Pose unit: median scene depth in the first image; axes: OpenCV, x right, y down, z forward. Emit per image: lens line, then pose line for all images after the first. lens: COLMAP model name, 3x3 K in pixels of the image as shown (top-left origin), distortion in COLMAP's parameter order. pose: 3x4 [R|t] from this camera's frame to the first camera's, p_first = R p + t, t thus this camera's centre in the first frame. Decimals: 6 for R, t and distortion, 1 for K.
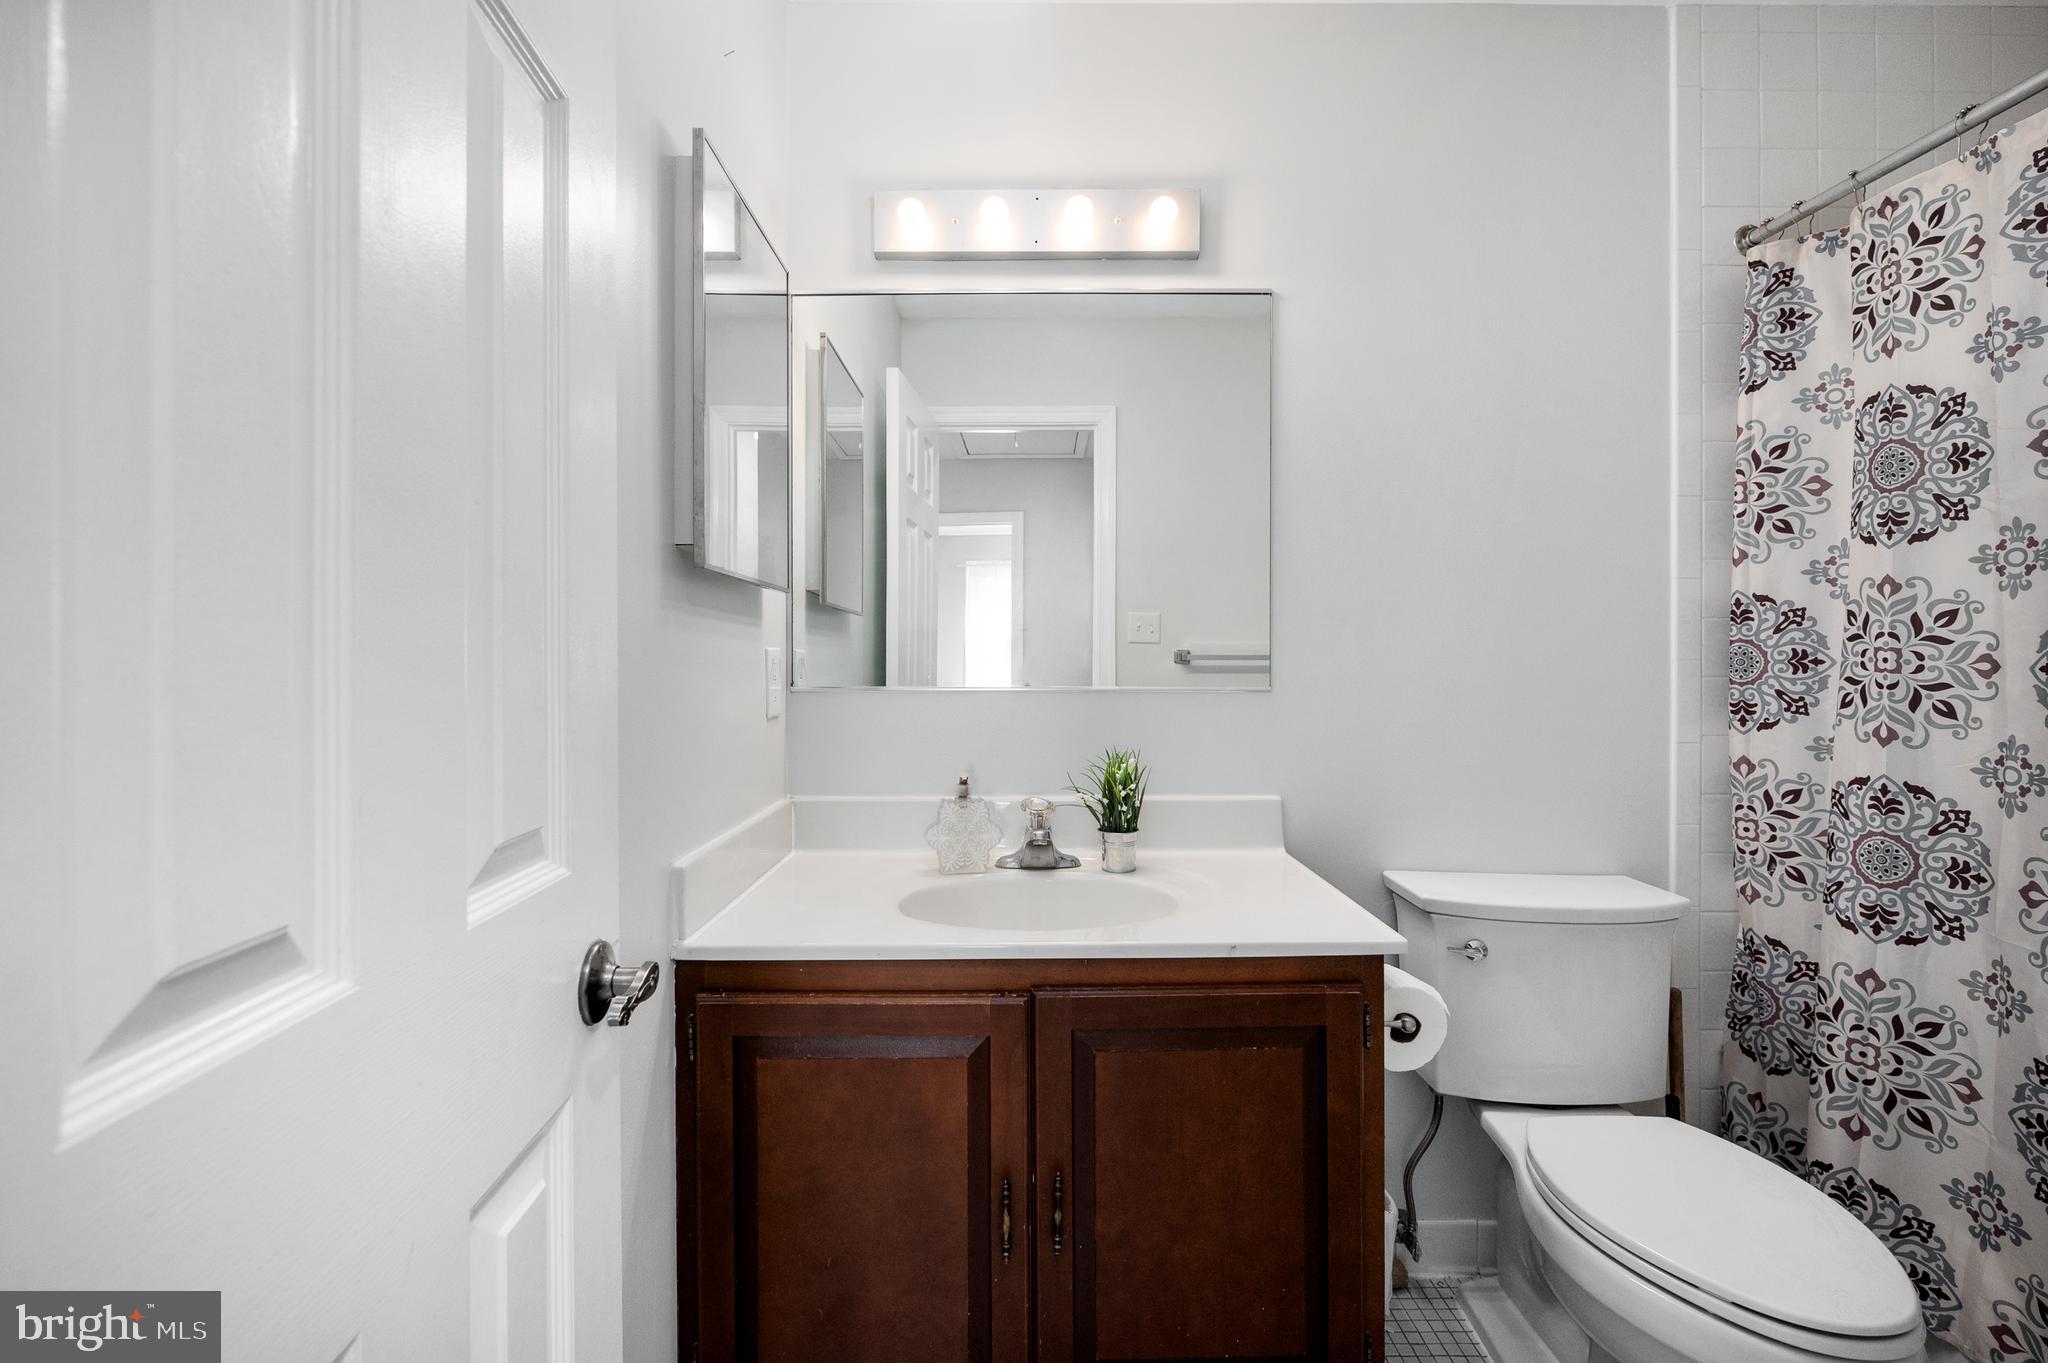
lens RADIAL K [[876.1, 0, 1024.0], [0, 876.1, 681.5], [0, 0, 1]] dist [0.000030, 0.000277]
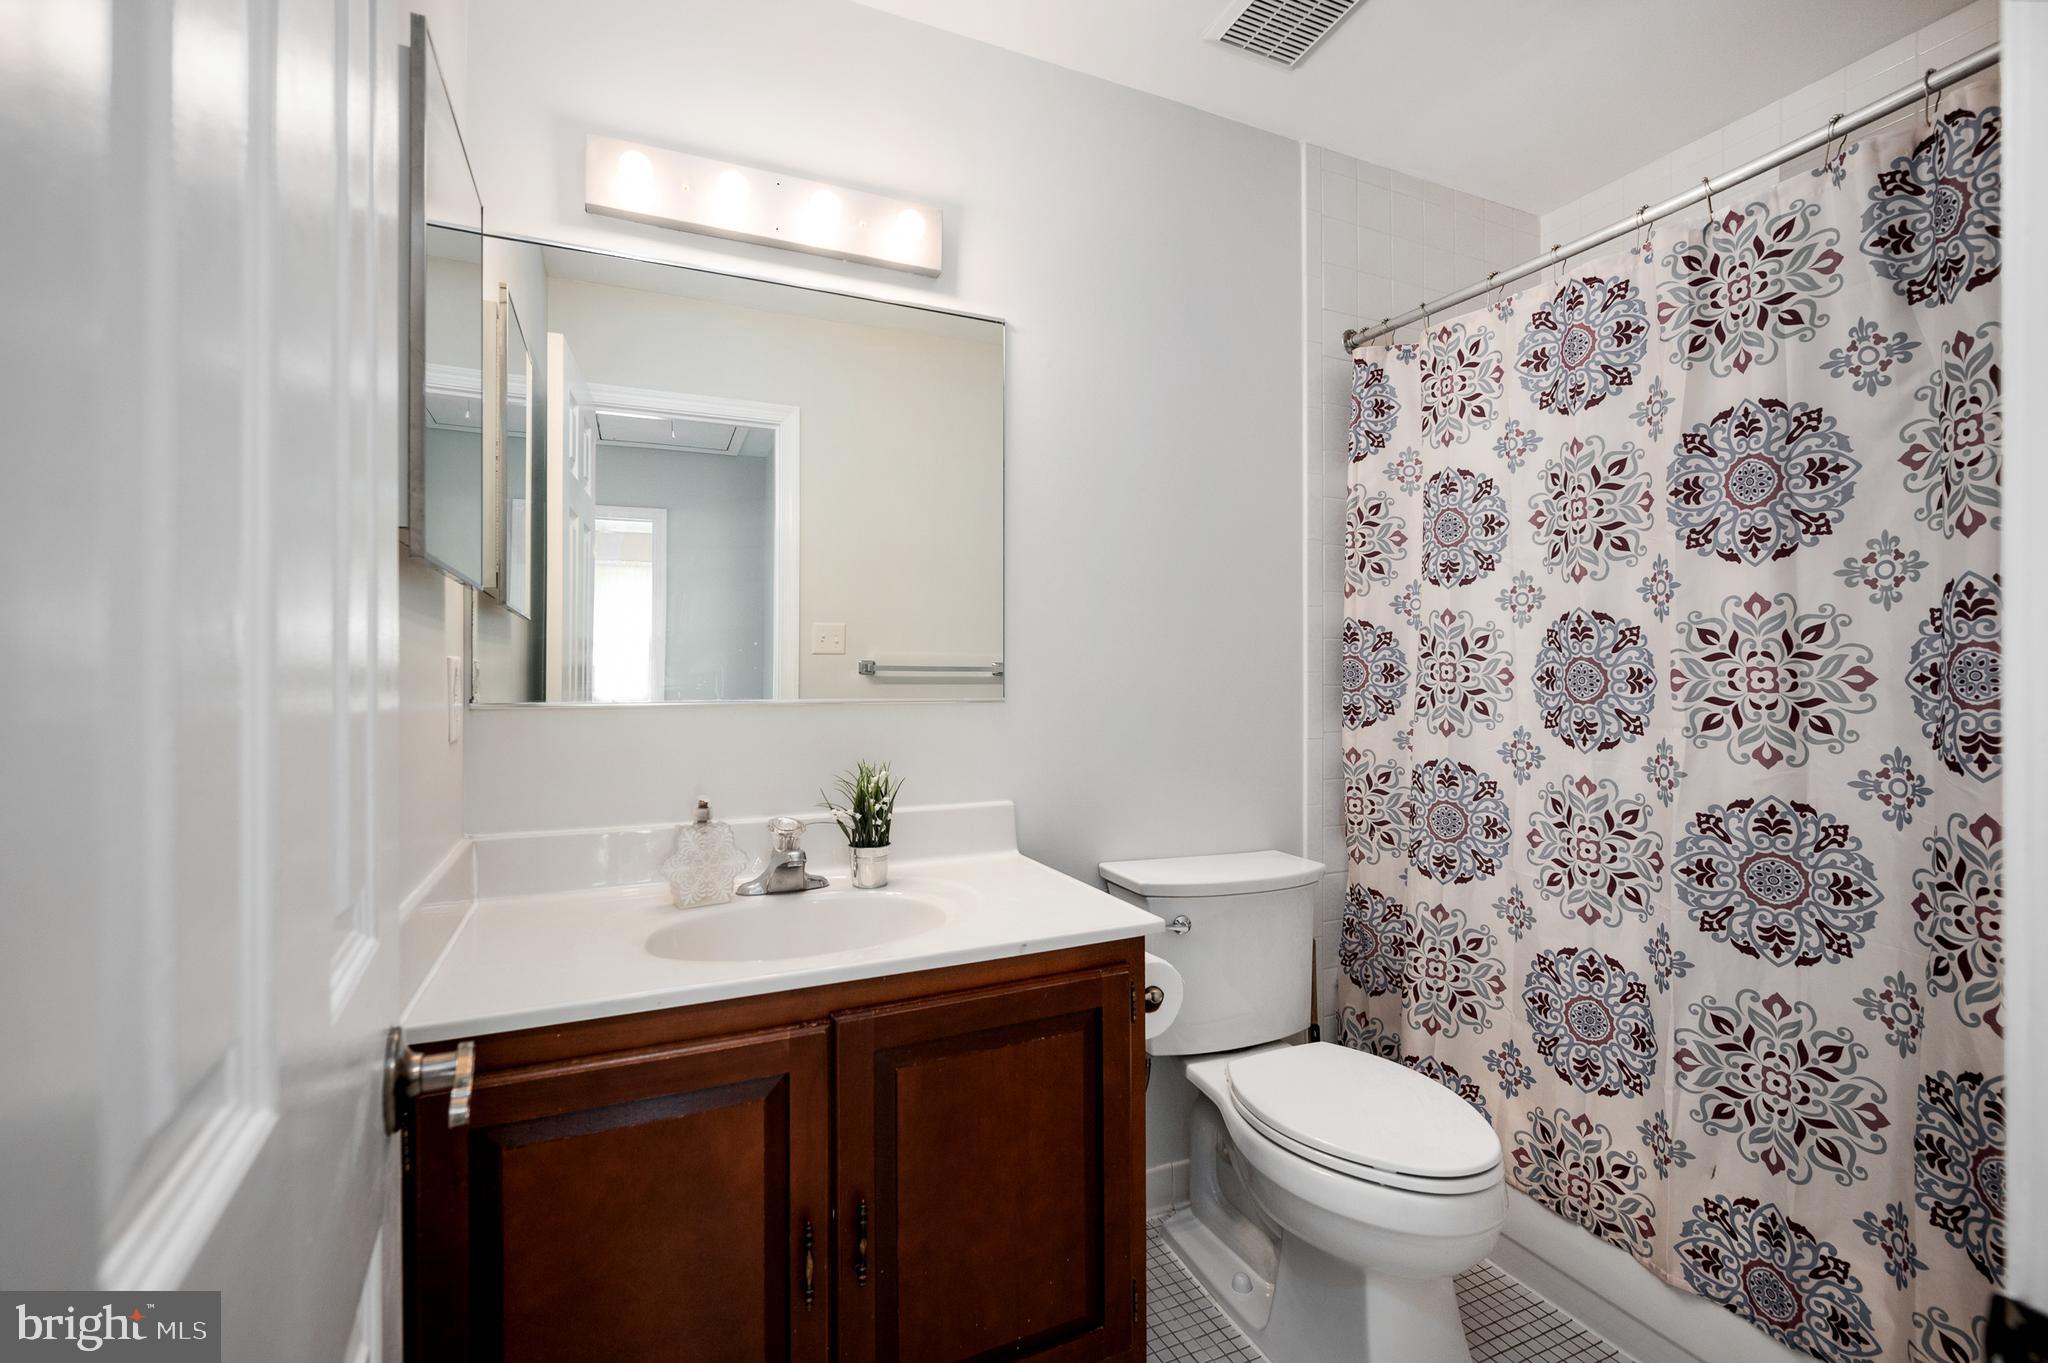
lens RADIAL K [[893.2, 0, 1024.7], [0, 893.2, 689.6], [0, 0, 1]] dist [0.000915, -0.000118]
pose [[0.912397, -0.007176, 0.409244, -0.156943], [0.008888, 0.999958, -0.002280, -0.000331], [-0.409211, 0.005718, 0.912422, 0.017351]]
